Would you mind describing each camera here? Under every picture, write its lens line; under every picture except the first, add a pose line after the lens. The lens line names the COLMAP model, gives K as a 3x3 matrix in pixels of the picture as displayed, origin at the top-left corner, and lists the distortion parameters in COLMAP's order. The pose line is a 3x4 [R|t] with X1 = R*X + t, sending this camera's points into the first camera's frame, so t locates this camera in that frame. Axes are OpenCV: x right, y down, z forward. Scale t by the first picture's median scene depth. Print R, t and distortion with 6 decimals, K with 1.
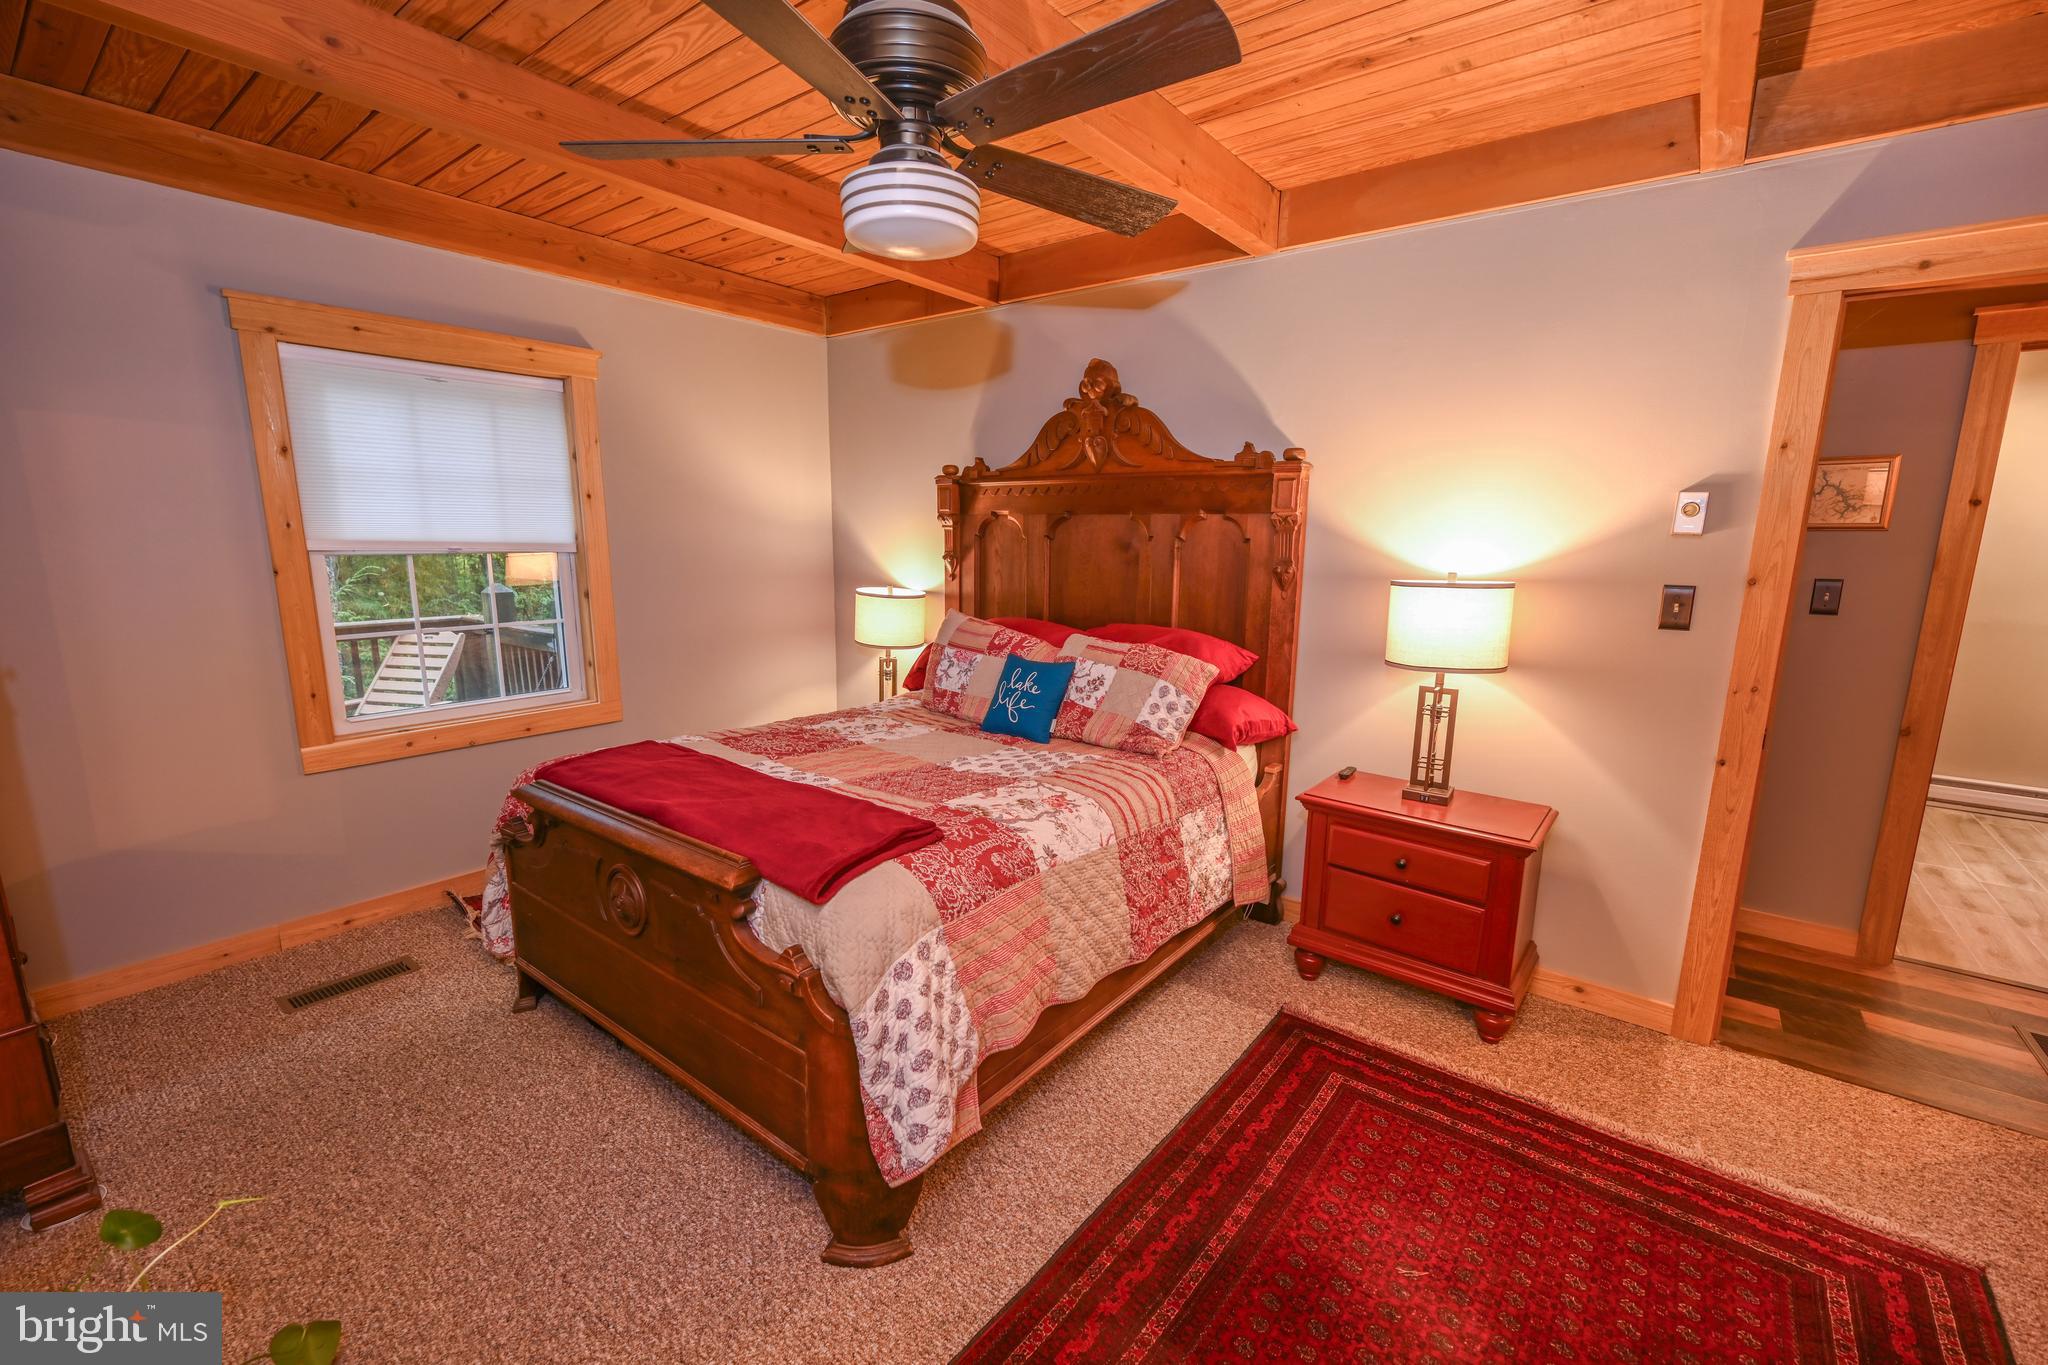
lens RADIAL K [[847.7, 0, 1029.9], [0, 847.7, 689.1], [0, 0, 1]] dist [0.010363, -0.000081]
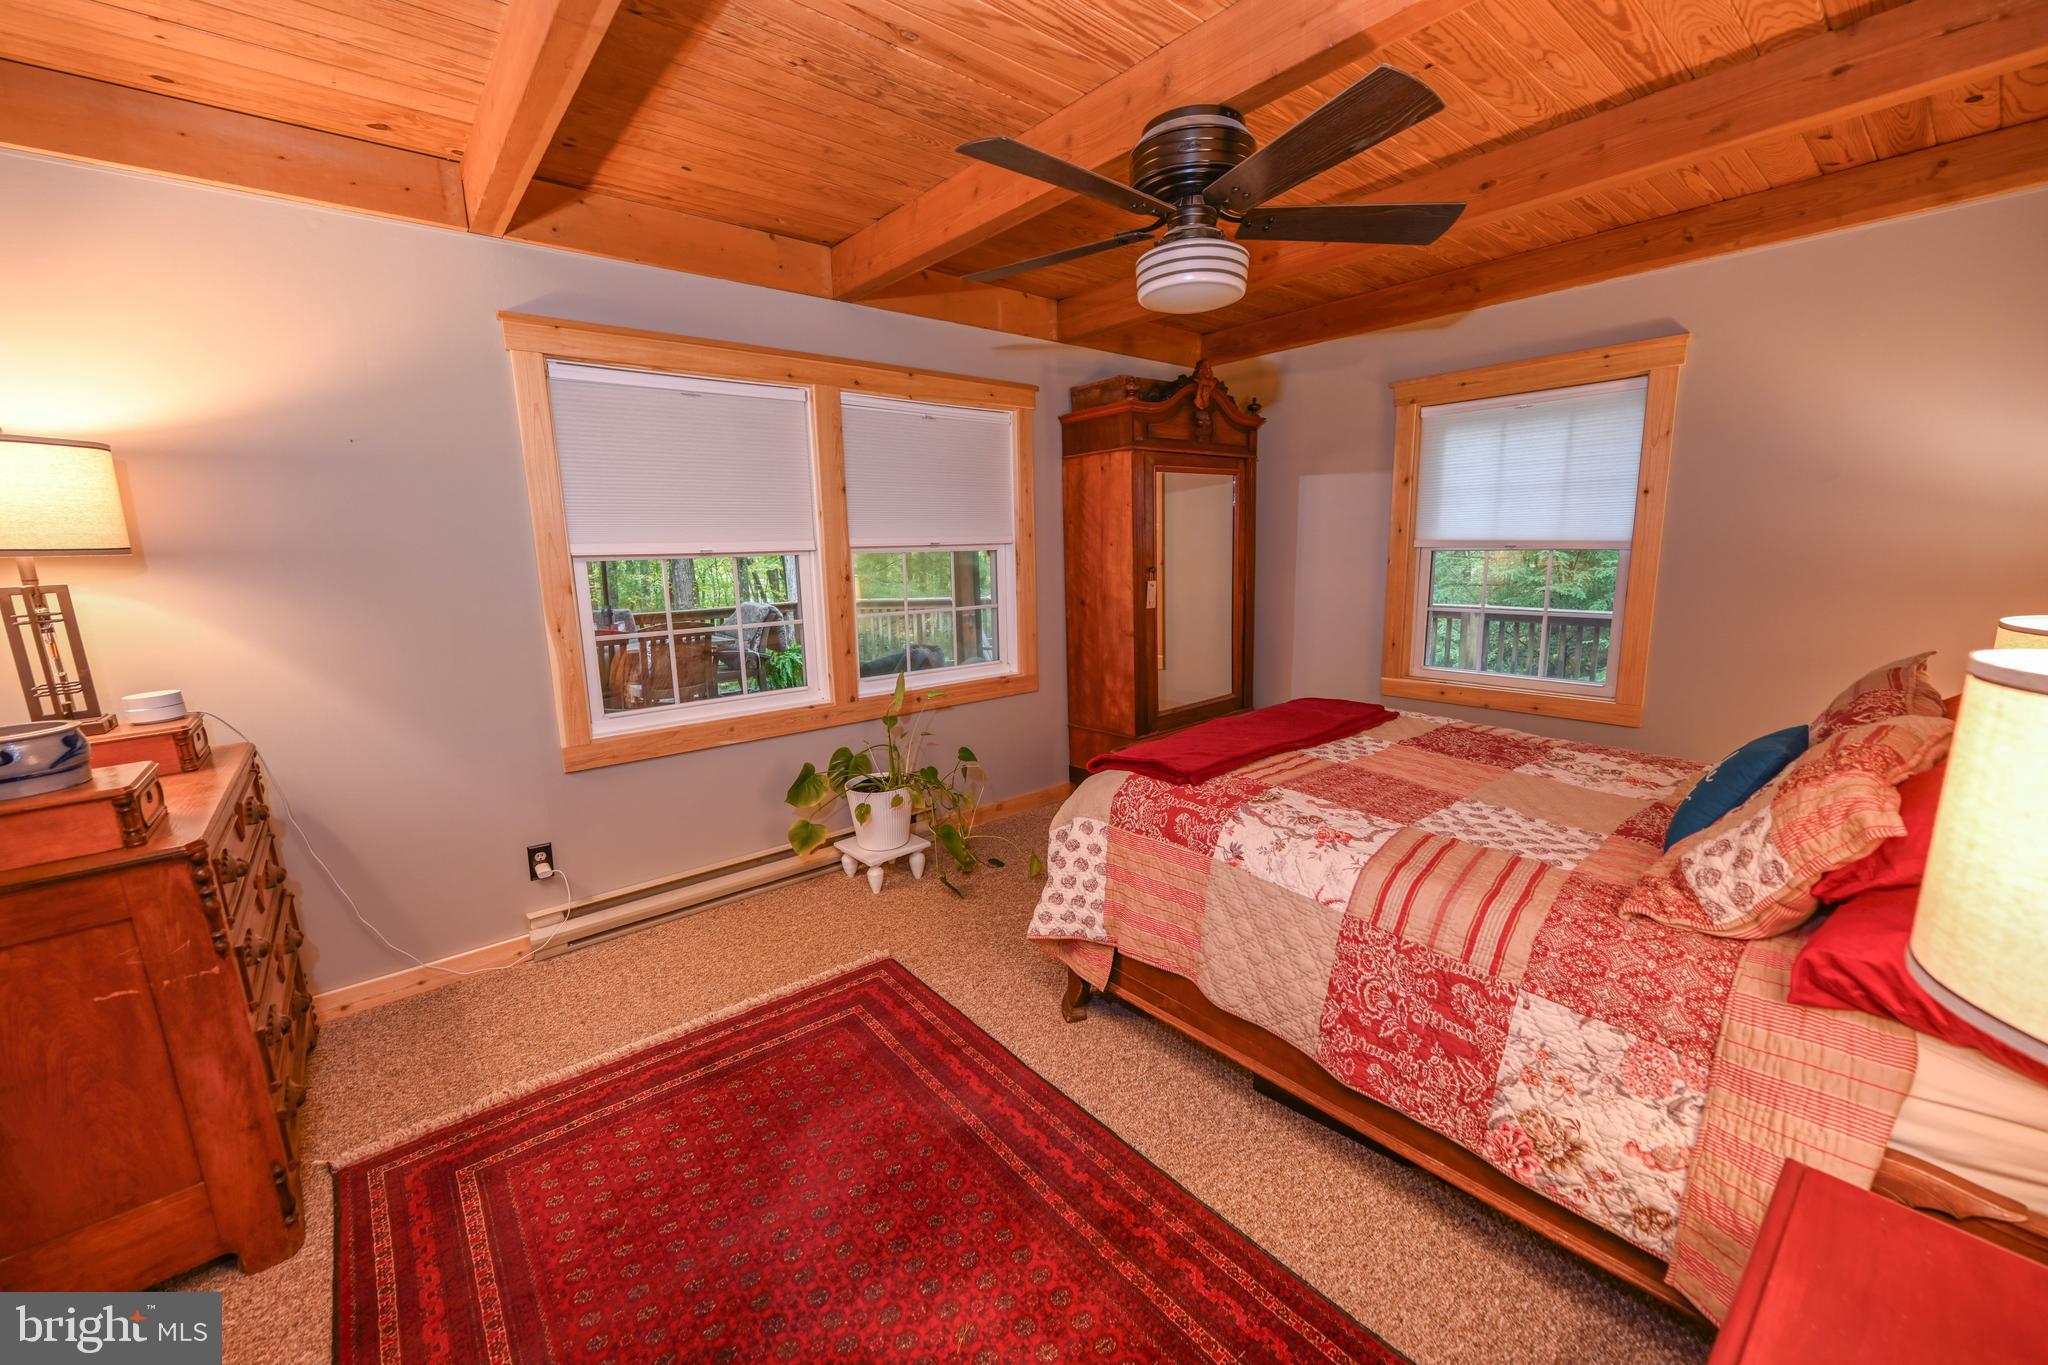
lens RADIAL K [[825.7, 0, 1022.1], [0, 825.7, 684.9], [0, 0, 1]] dist [-0.000574, -0.000160]
pose [[-0.214445, 0.161719, -0.963255, 0.812448], [-0.159423, 0.967177, 0.197869, -0.121681], [0.963638, 0.195997, -0.181625, 0.748424]]
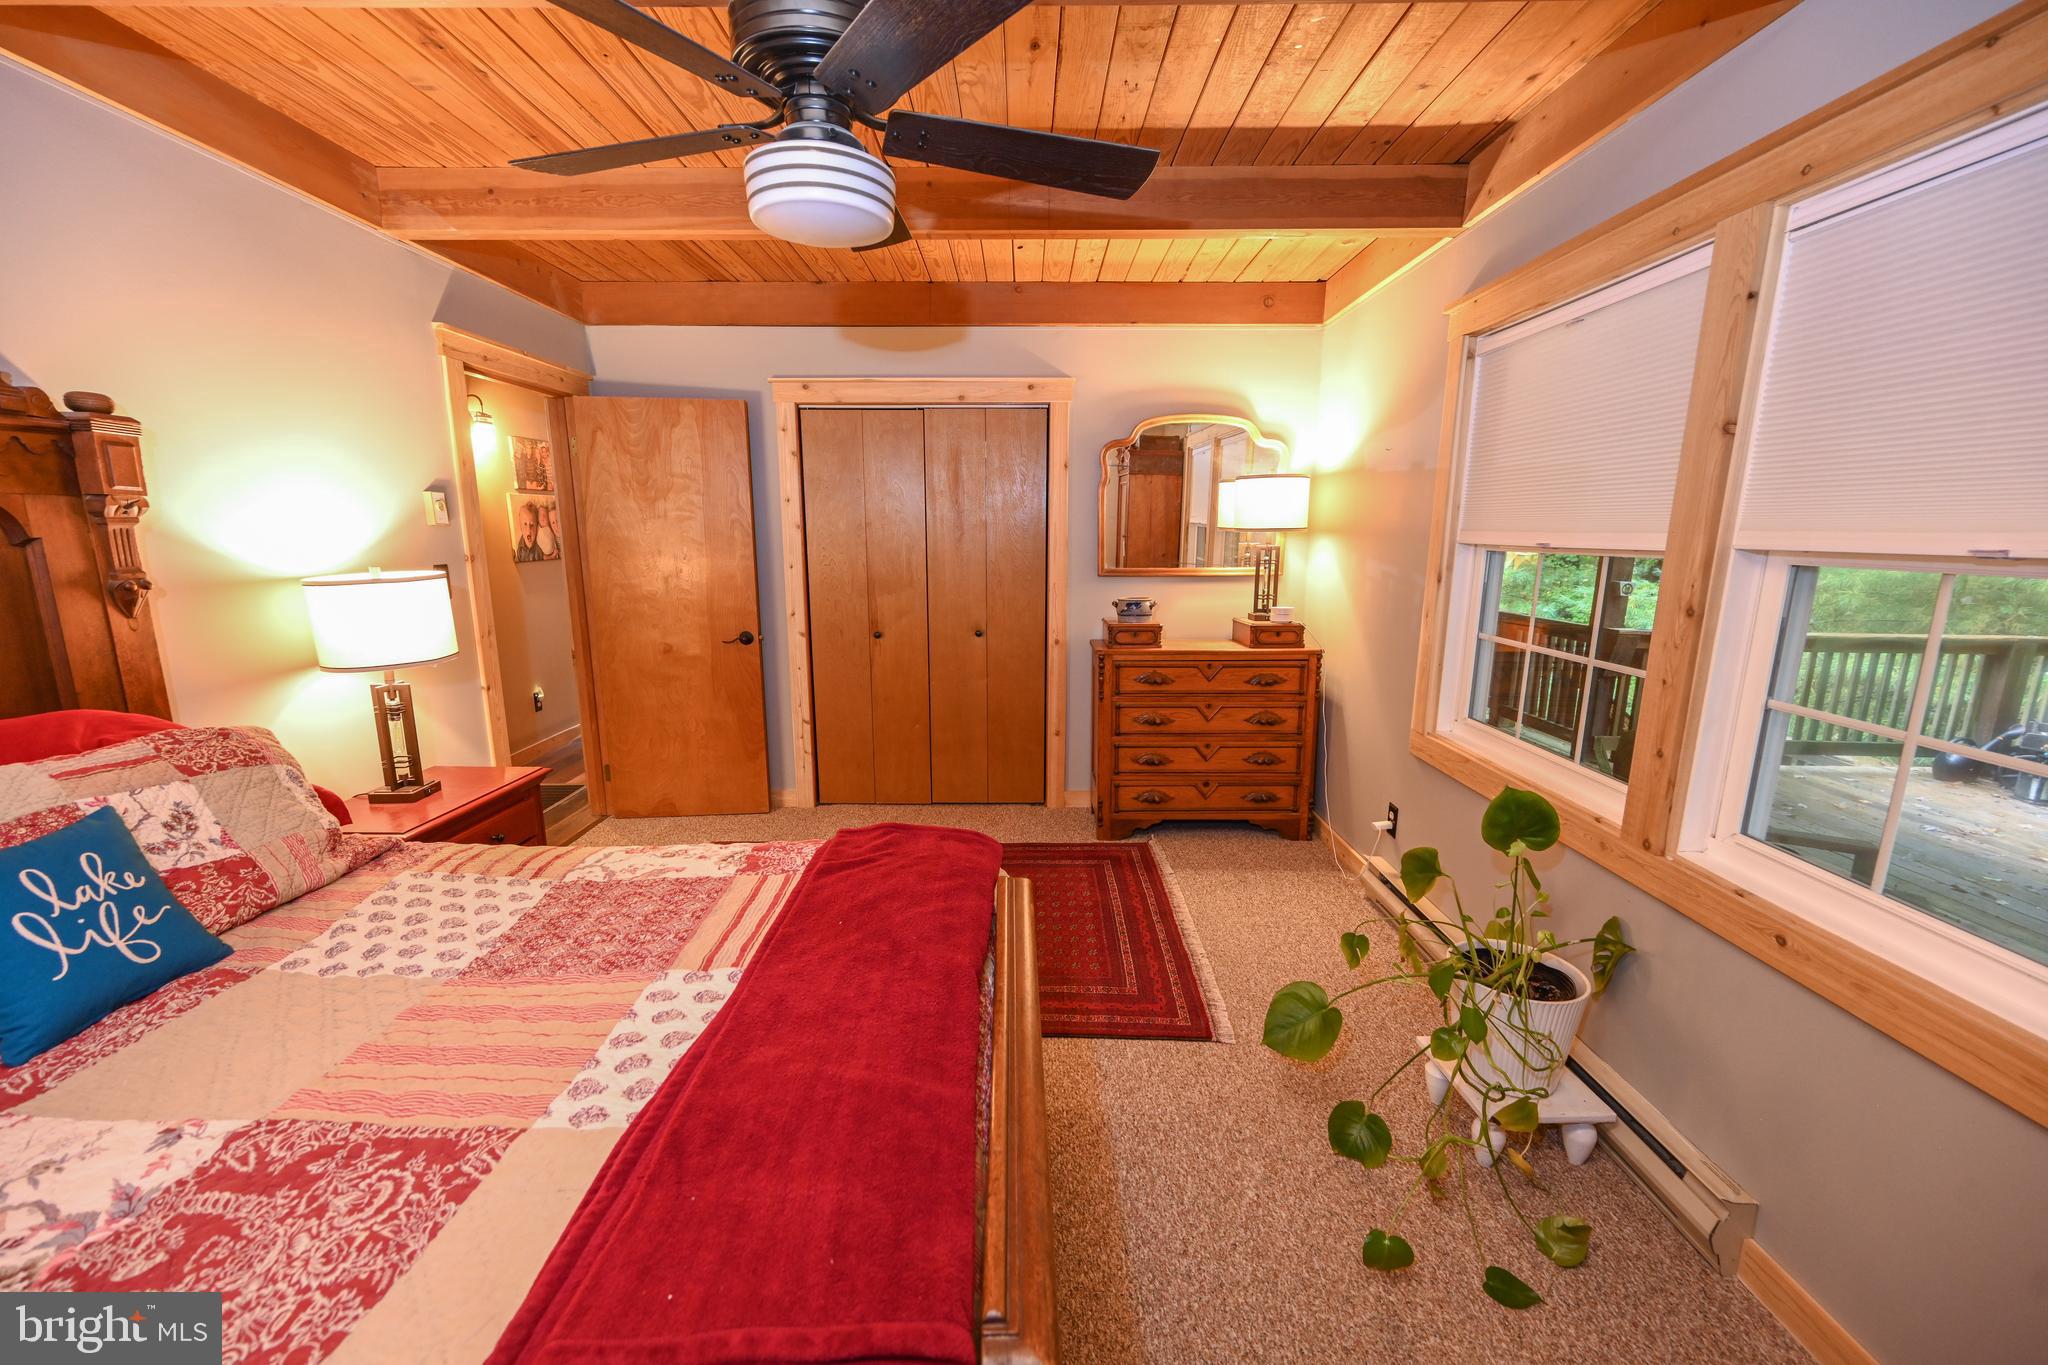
lens RADIAL K [[803.9, 0, 1024.0], [0, 803.9, 682.5], [0, 0, 1]] dist [0.000897, -0.000145]
pose [[-0.606180, -0.164583, 0.778112, -0.723668], [0.134412, 0.943081, 0.304189, -0.199056], [-0.783887, 0.288981, -0.549555, 1.002917]]
